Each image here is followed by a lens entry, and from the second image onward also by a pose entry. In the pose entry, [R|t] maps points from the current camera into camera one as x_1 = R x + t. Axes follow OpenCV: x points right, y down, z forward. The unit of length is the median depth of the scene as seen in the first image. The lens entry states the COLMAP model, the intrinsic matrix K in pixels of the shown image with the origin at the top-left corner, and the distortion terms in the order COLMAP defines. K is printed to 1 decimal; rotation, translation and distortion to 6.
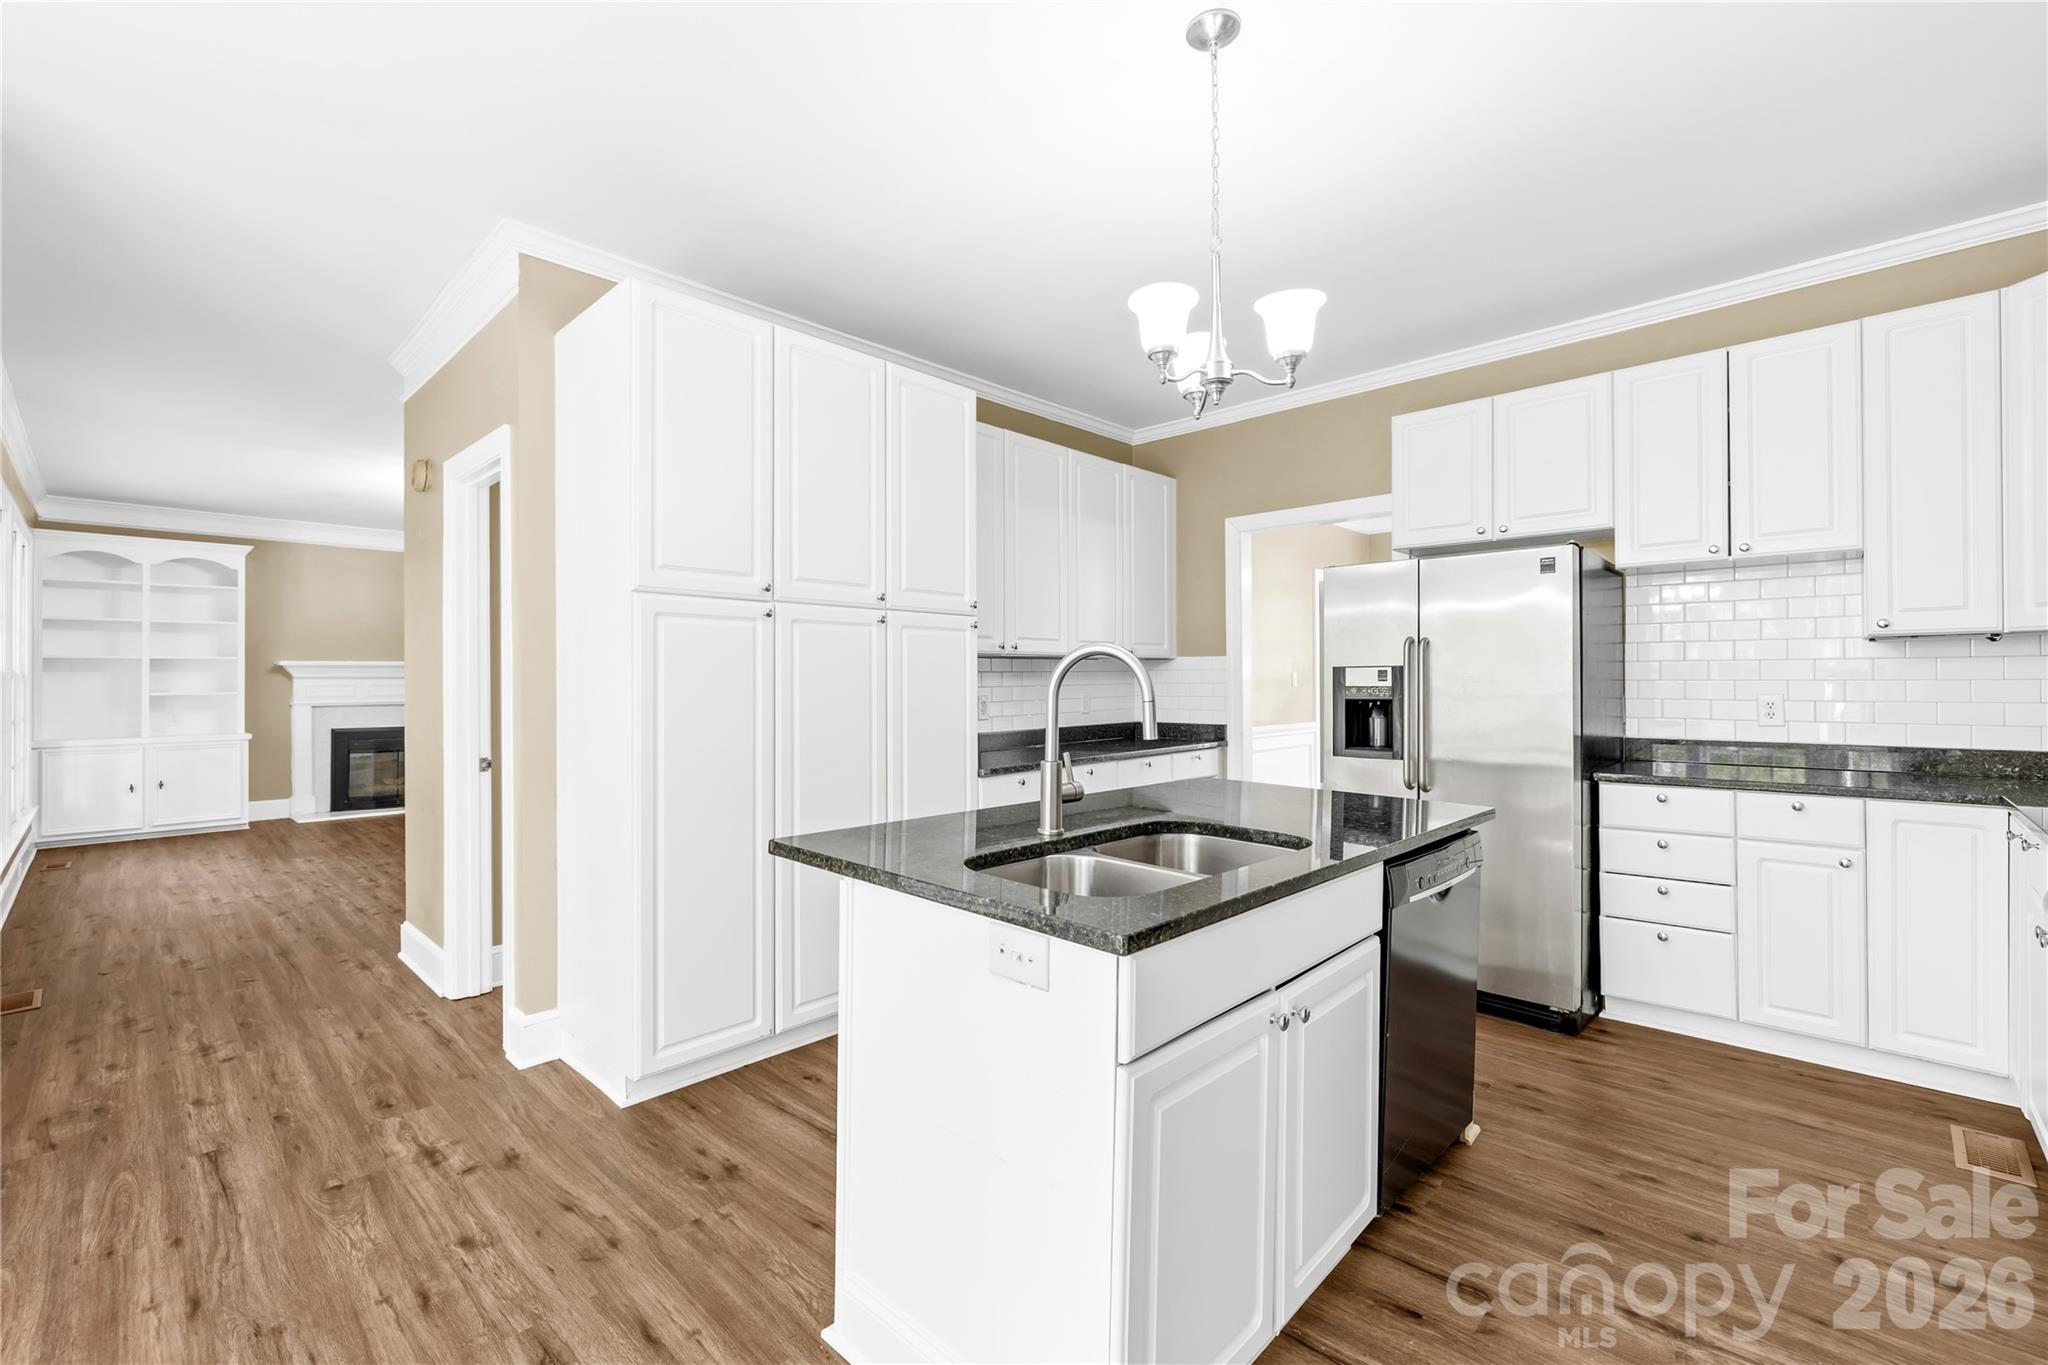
lens RADIAL K [[864.3, 0, 1018.7], [0, 864.3, 685.4], [0, 0, 1]] dist [-0.001406, 0.000625]
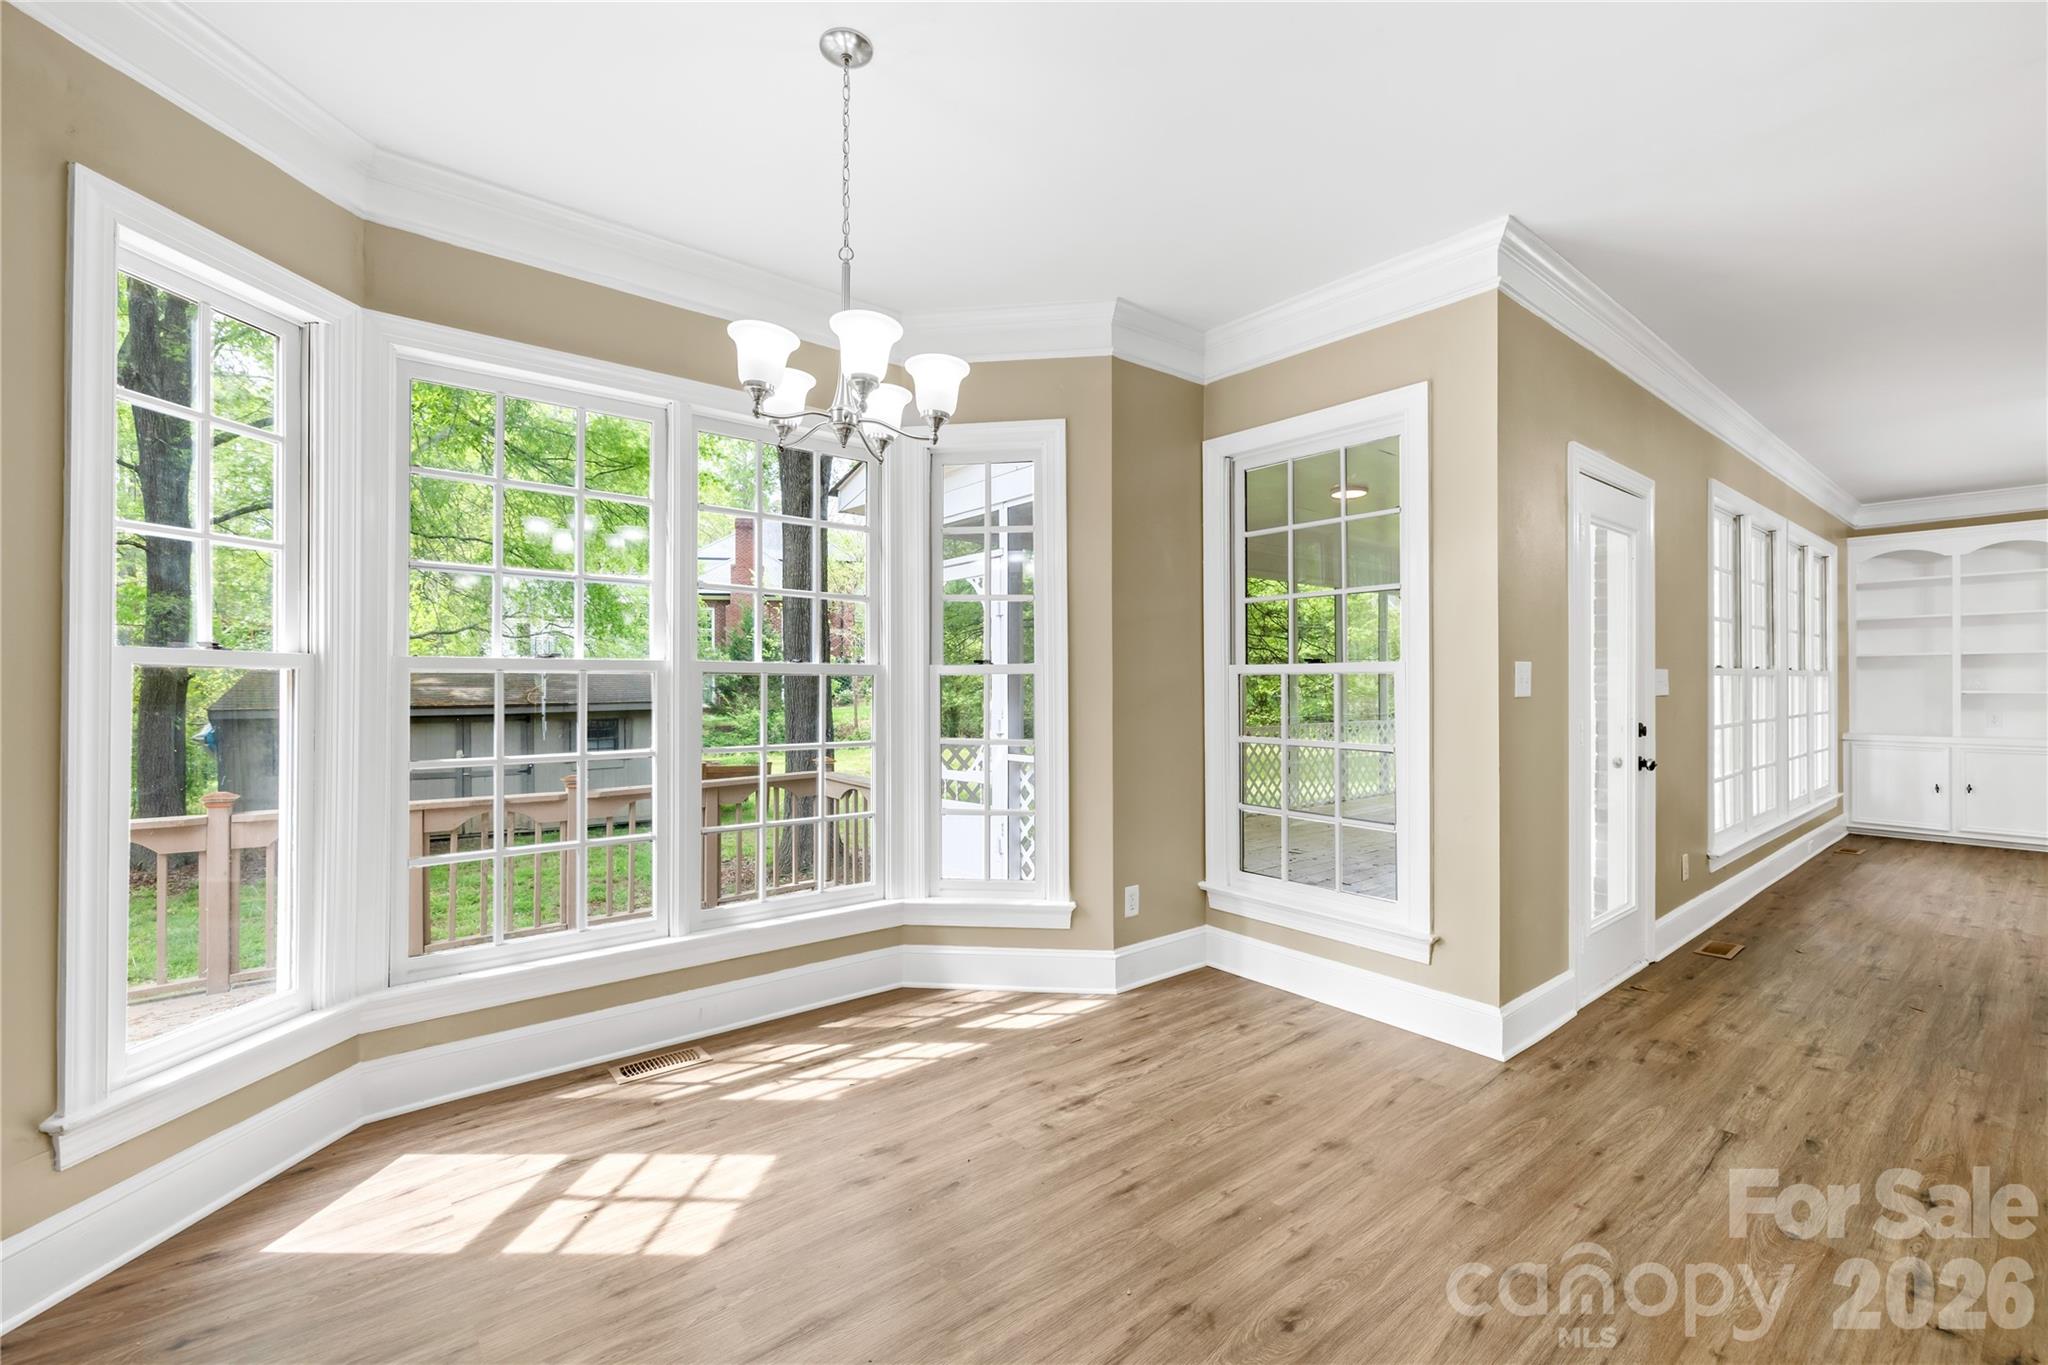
lens RADIAL K [[864.3, 0, 1021.1], [0, 864.3, 676.1], [0, 0, 1]] dist [-0.001406, 0.000625]
pose [[-0.129588, -0.003552, -0.991562, 0.158188], [-0.004014, 0.999987, -0.003058, -0.000470], [0.991560, 0.003584, -0.129600, 0.225876]]
